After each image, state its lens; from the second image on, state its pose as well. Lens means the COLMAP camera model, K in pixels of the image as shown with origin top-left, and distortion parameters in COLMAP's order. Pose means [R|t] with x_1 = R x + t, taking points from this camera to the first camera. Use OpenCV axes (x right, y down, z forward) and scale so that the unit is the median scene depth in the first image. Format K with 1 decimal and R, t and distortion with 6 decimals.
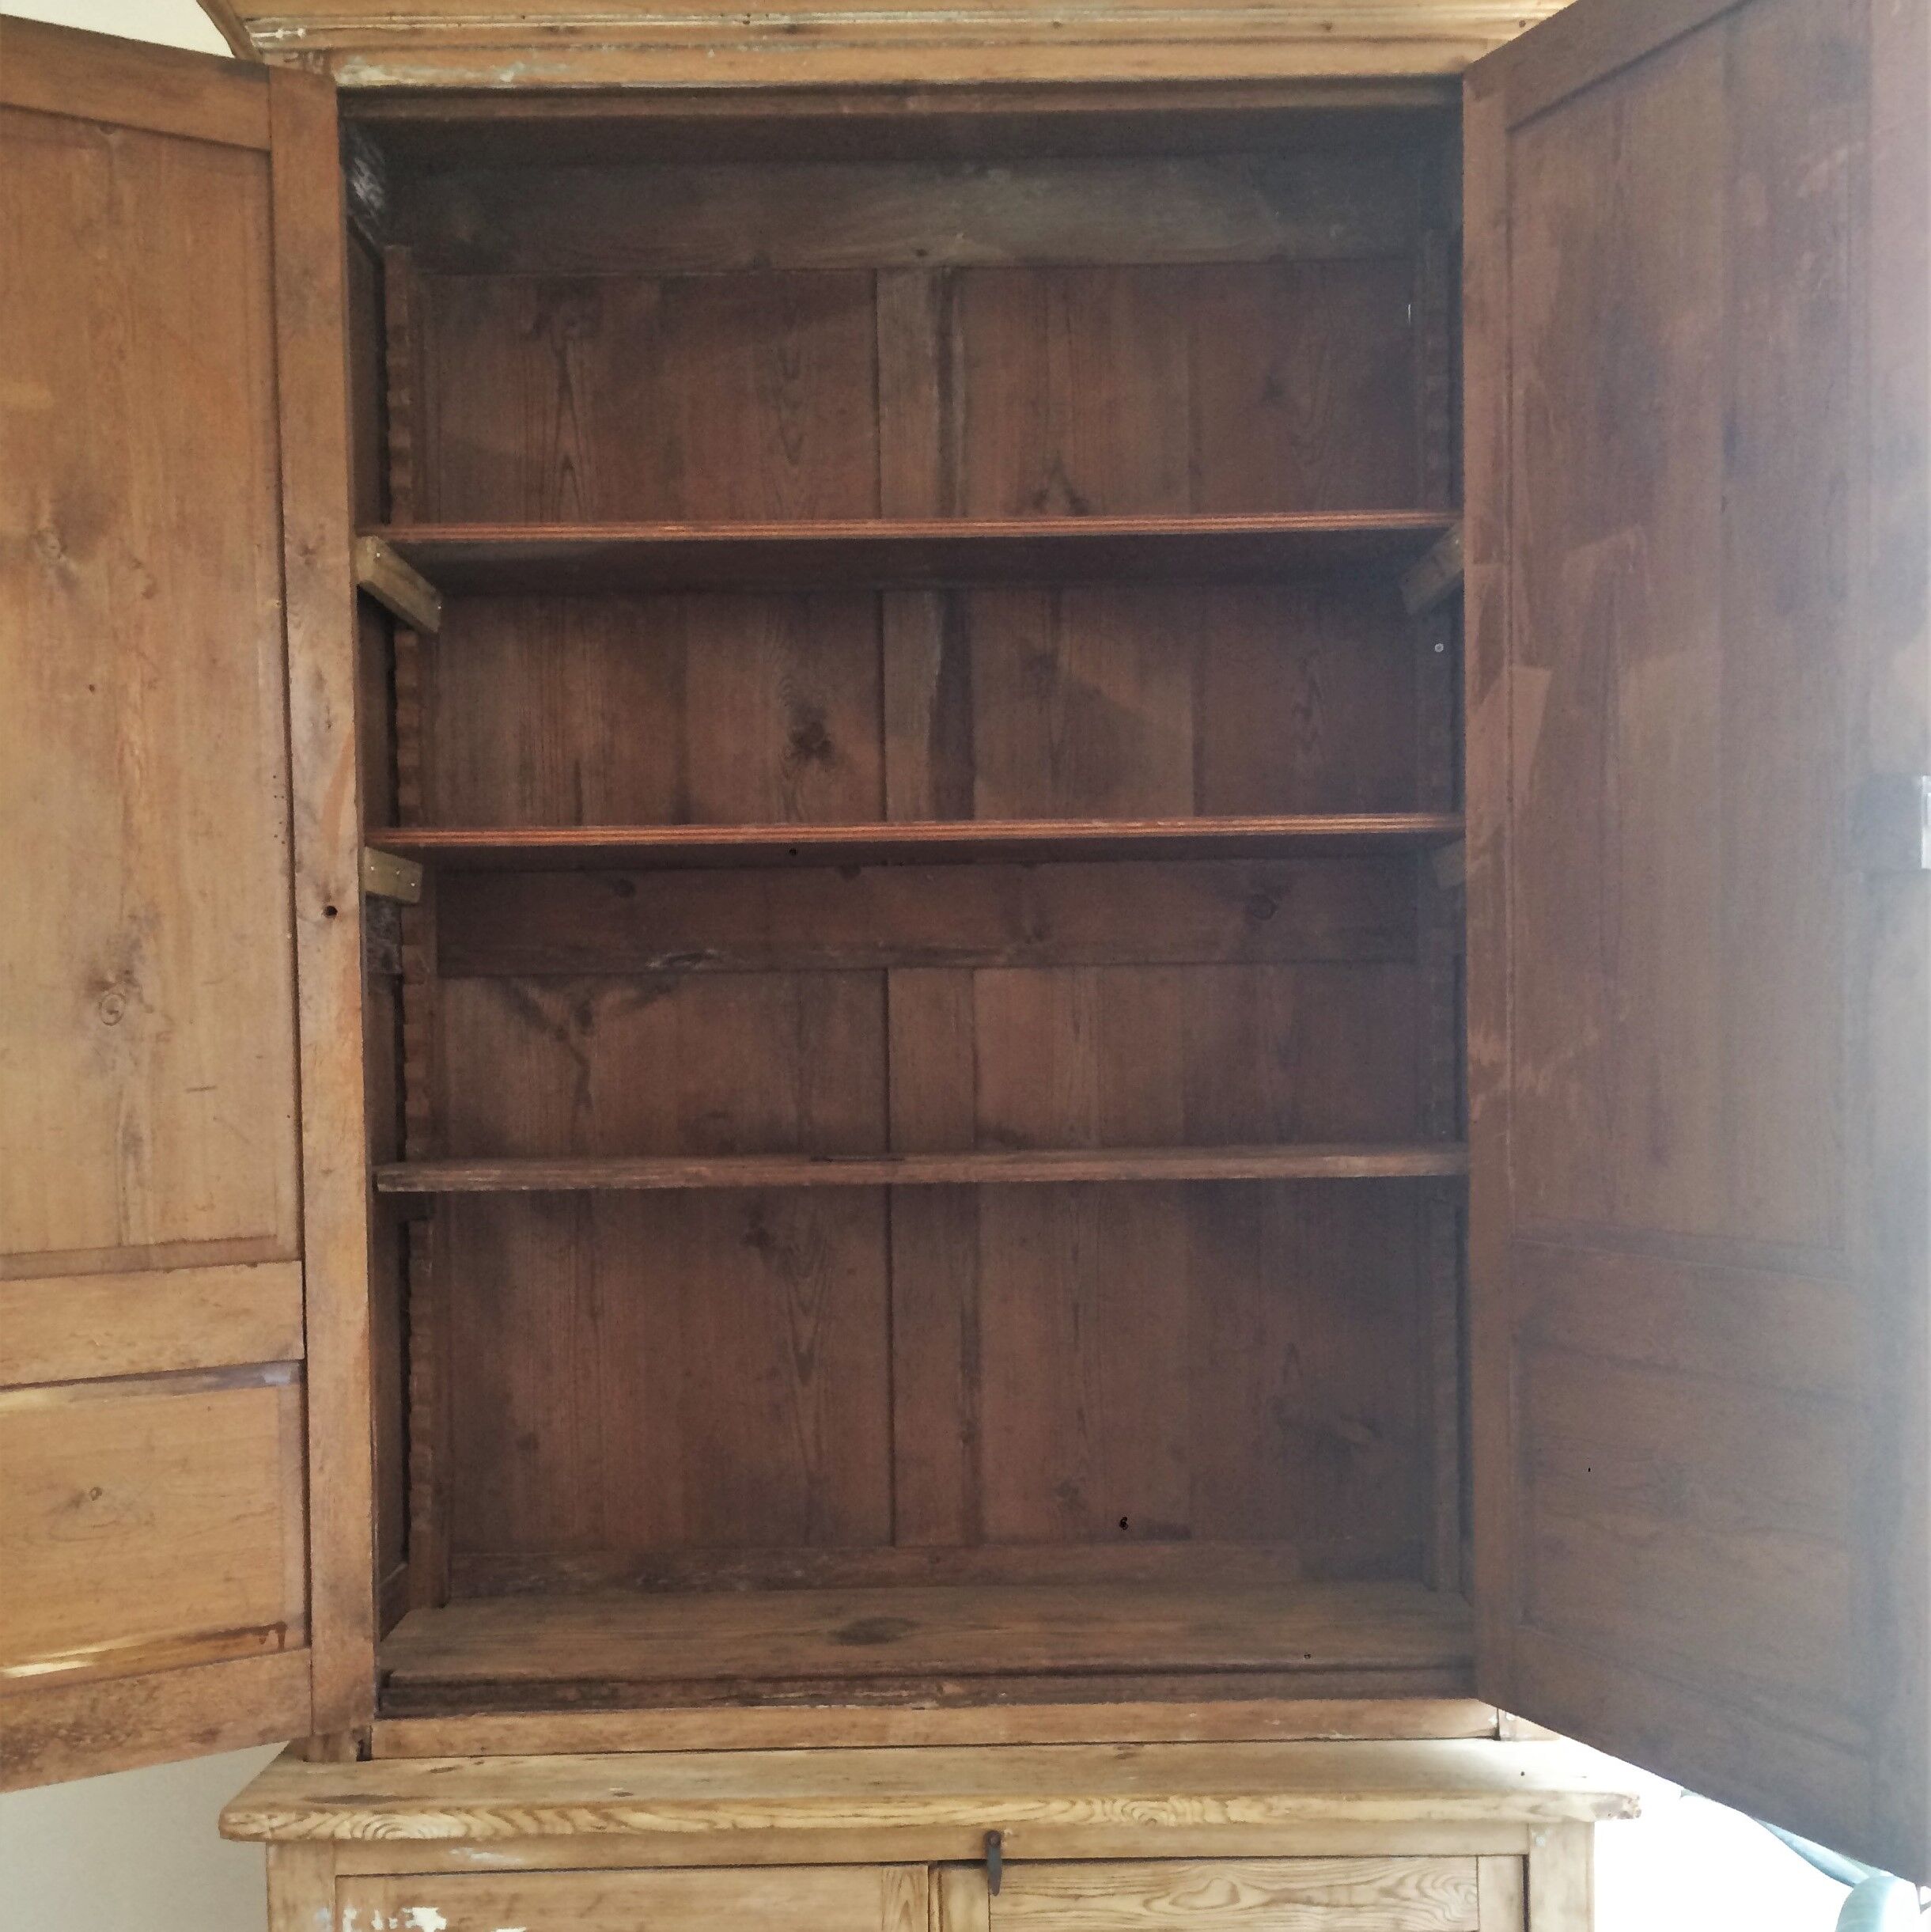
lens RADIAL K [[2289.4, 0, 967.7], [0, 2289.4, 1112.1], [0, 0, 1]] dist [0.054857, 0.000000]
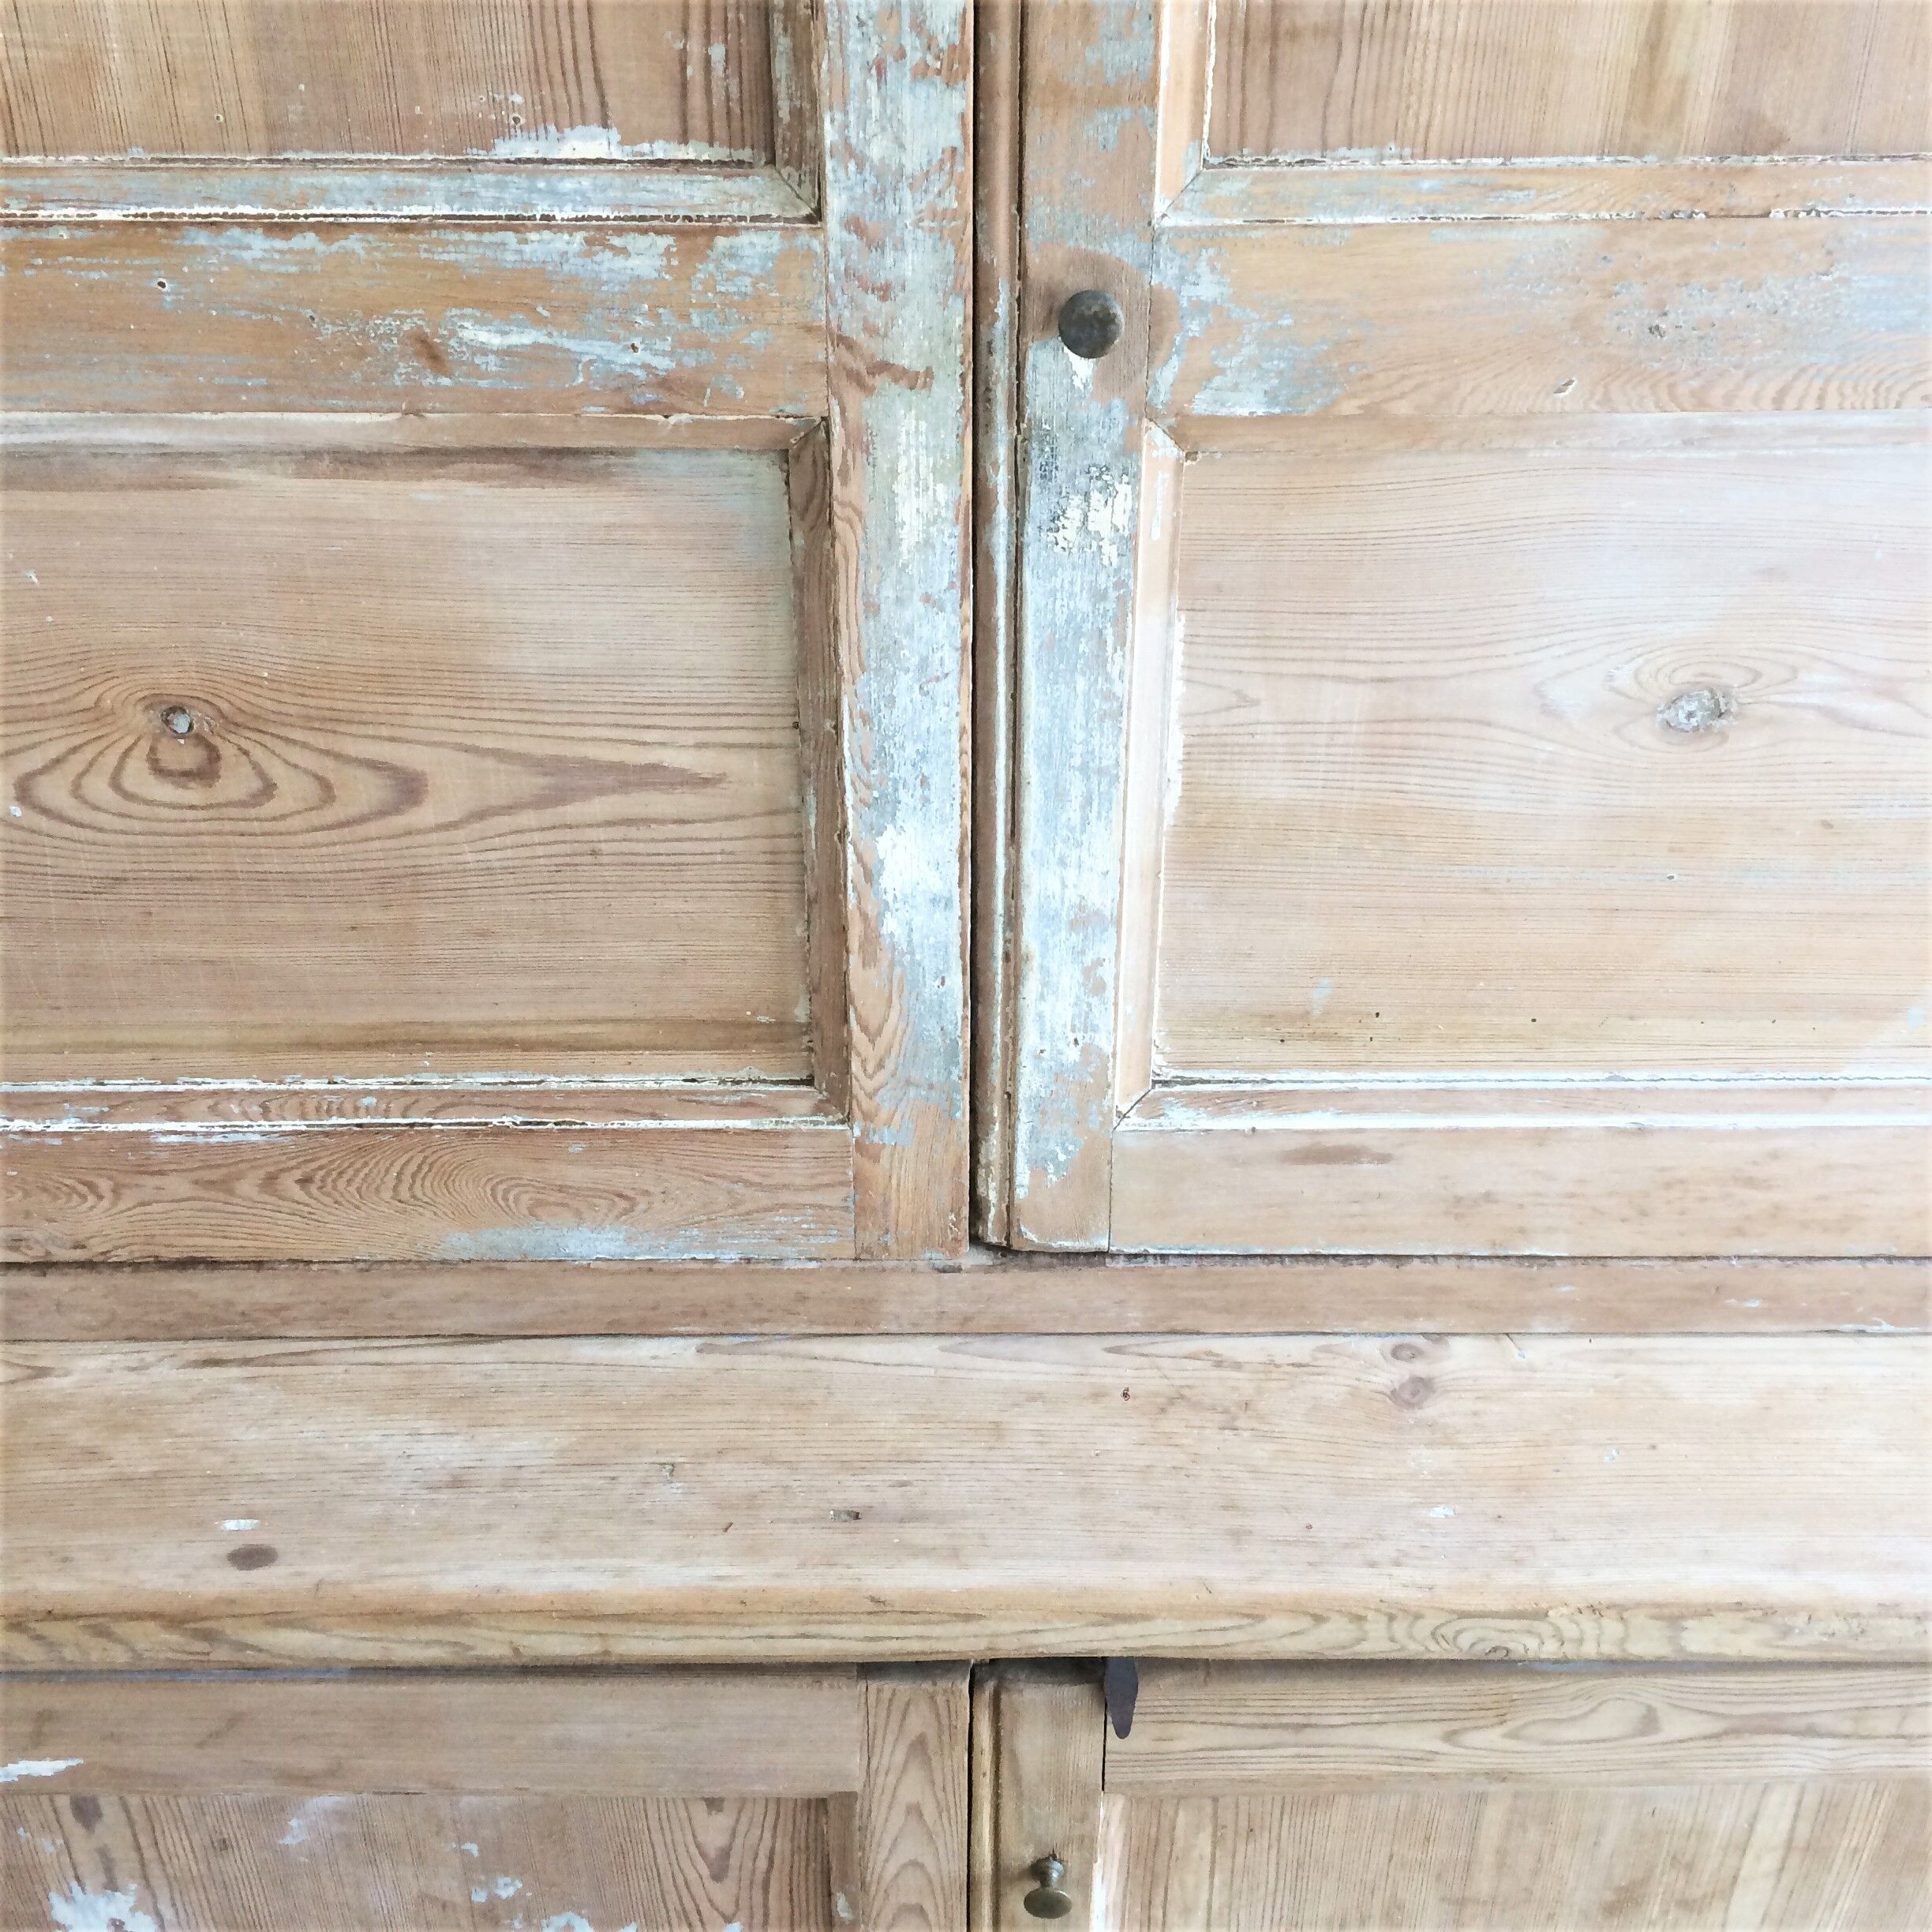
lens RADIAL K [[2262.0, 0, 977.4], [0, 2262.0, 978.7], [0, 0, 1]] dist [0.051006, 0.000000]
pose [[0.999838, 0.014852, 0.010207, -0.022184], [-0.017984, 0.858581, 0.512362, -0.011730], [-0.001154, -0.512462, 0.858709, 0.693826]]
